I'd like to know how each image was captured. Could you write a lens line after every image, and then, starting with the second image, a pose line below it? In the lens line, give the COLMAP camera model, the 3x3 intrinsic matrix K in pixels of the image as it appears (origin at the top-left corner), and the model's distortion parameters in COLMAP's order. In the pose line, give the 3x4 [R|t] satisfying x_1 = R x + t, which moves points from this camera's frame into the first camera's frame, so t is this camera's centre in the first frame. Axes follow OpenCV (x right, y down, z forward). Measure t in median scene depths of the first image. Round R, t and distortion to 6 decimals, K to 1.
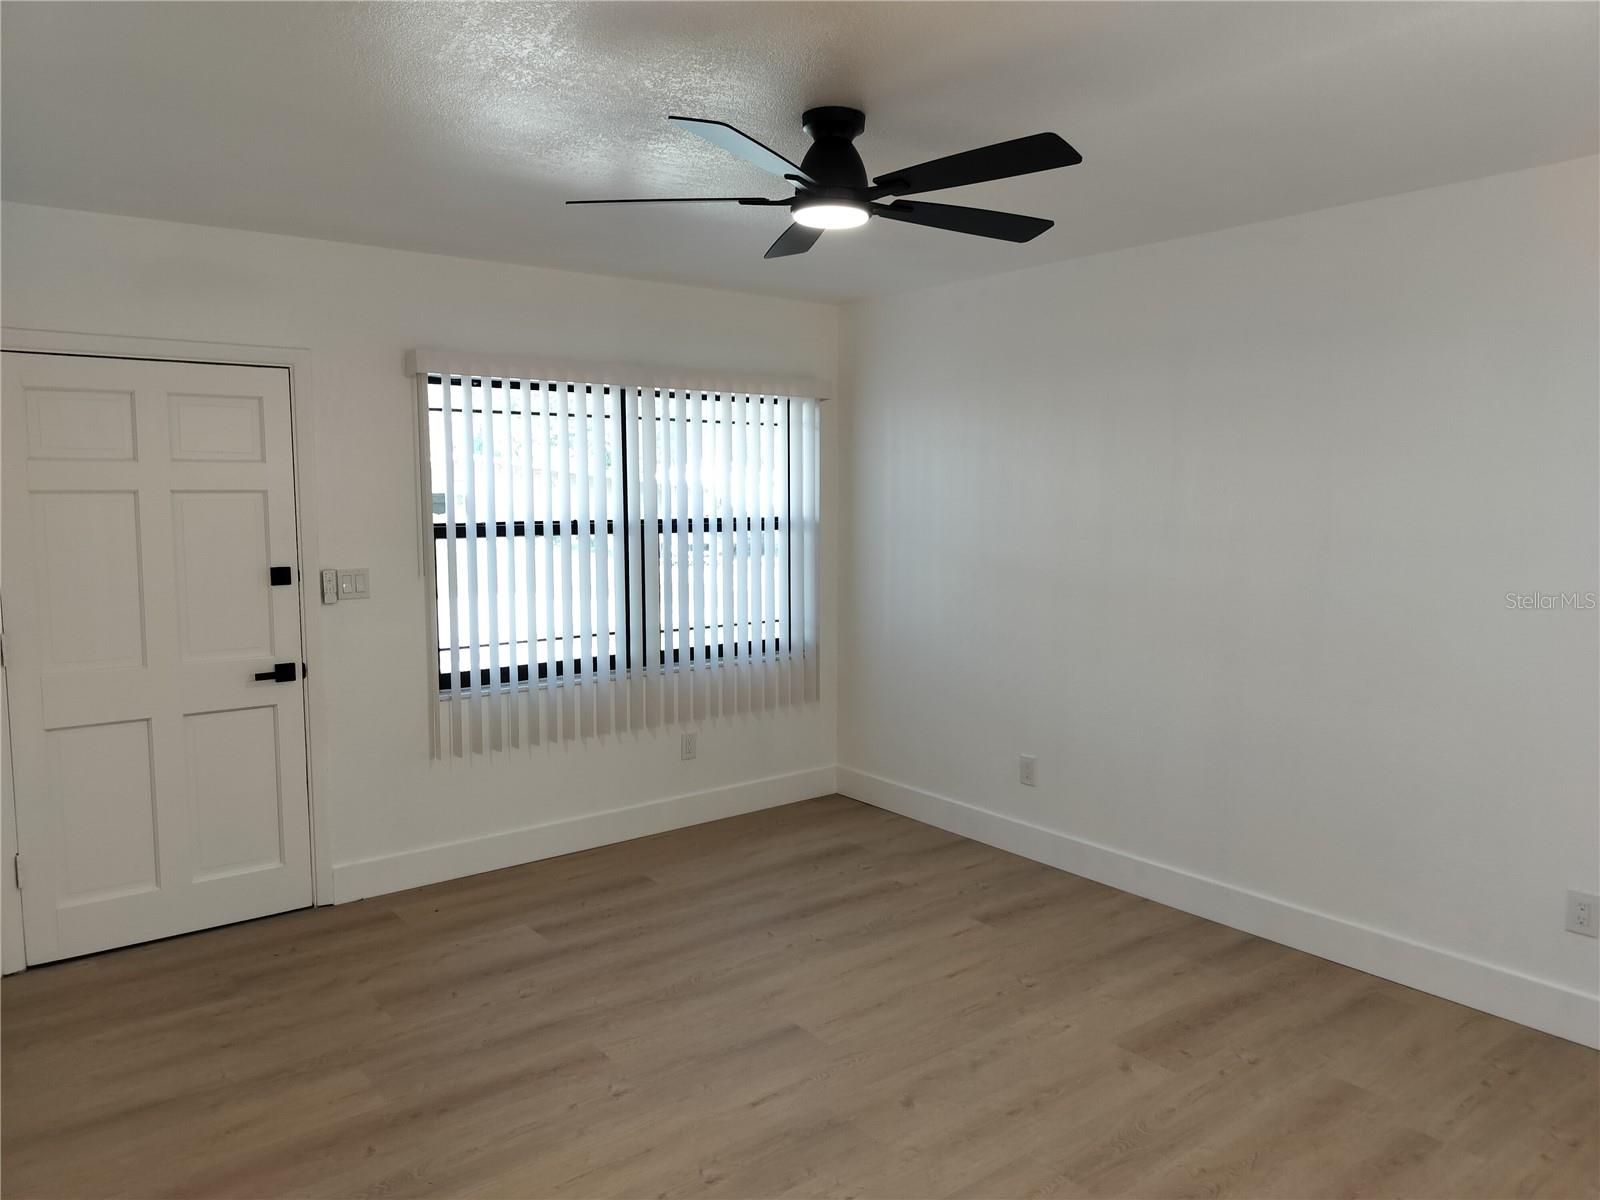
lens RADIAL K [[1120.3, 0, 800.0], [0, 1120.3, 600.0], [0, 0, 1]] dist [0.082953, -0.084103]
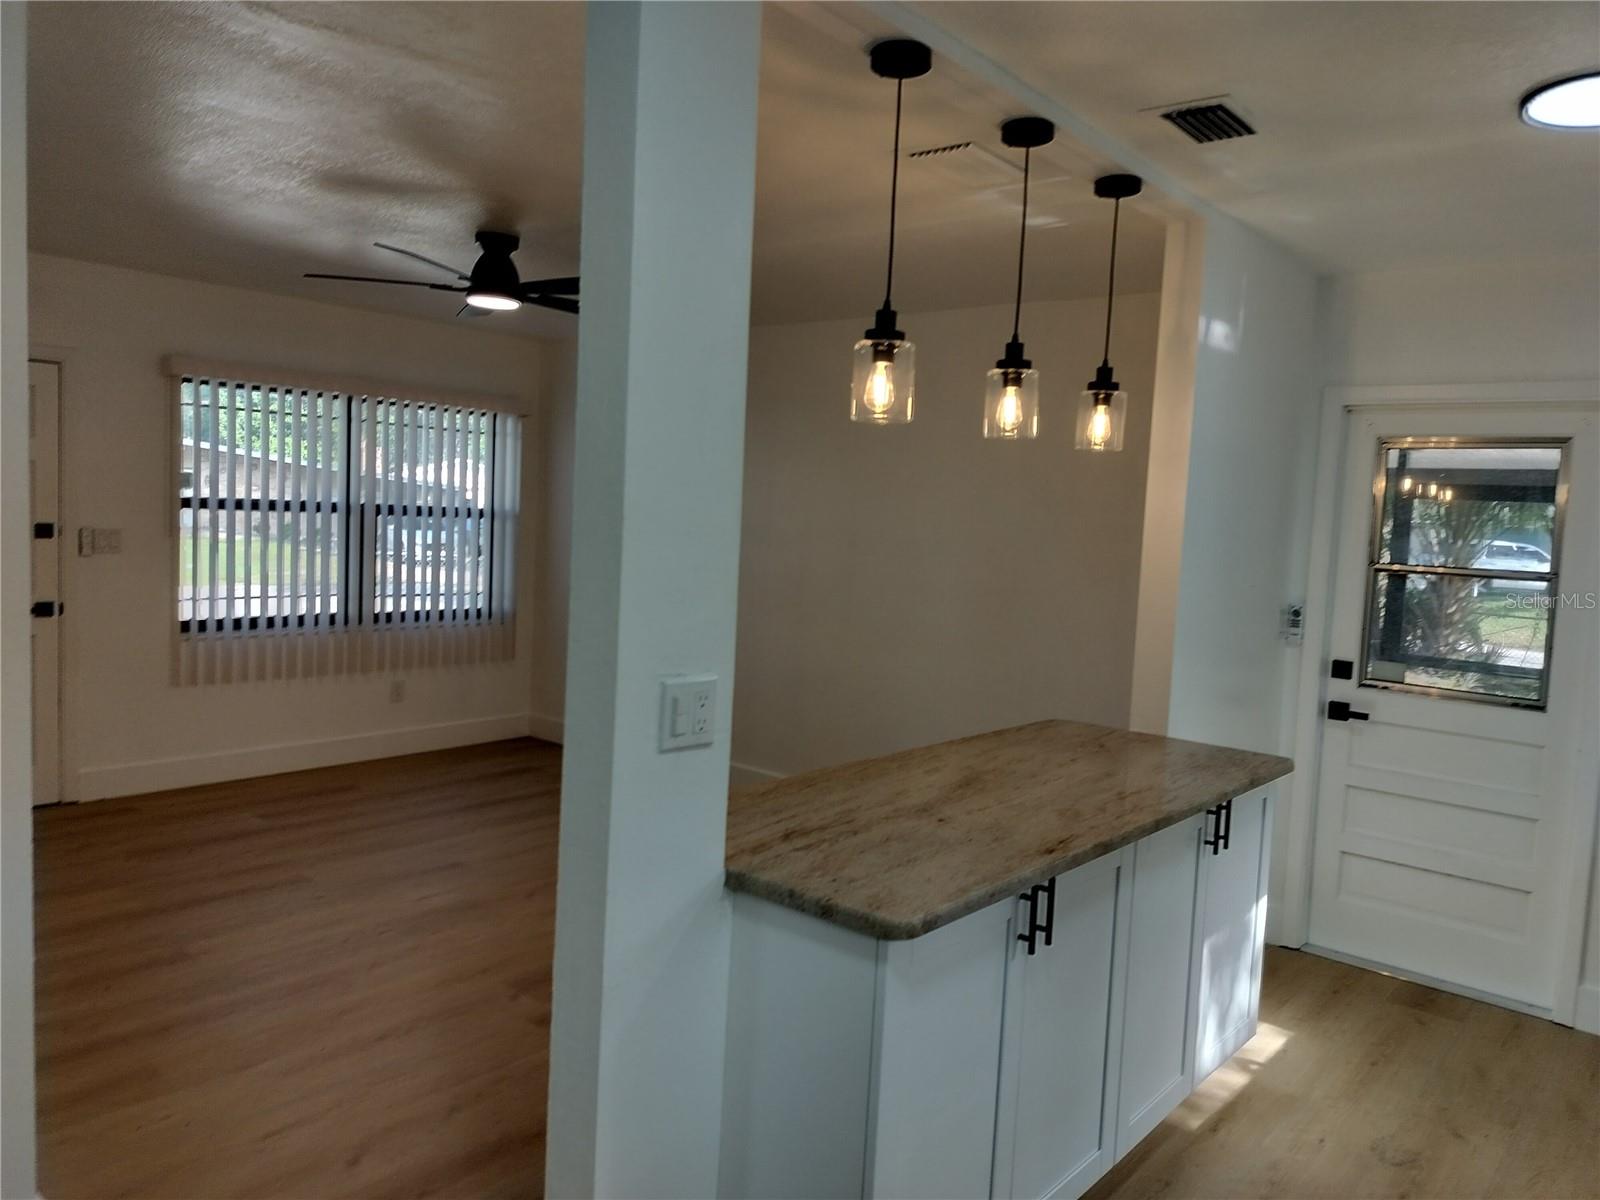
lens RADIAL K [[1120.3, 0, 800.0], [0, 1120.3, 600.0], [0, 0, 1]] dist [0.082953, -0.084103]
pose [[0.976405, 0.034815, 0.213124, 0.074125], [-0.032568, 0.999371, -0.014046, 0.041127], [-0.213479, 0.006774, 0.976924, -0.352651]]
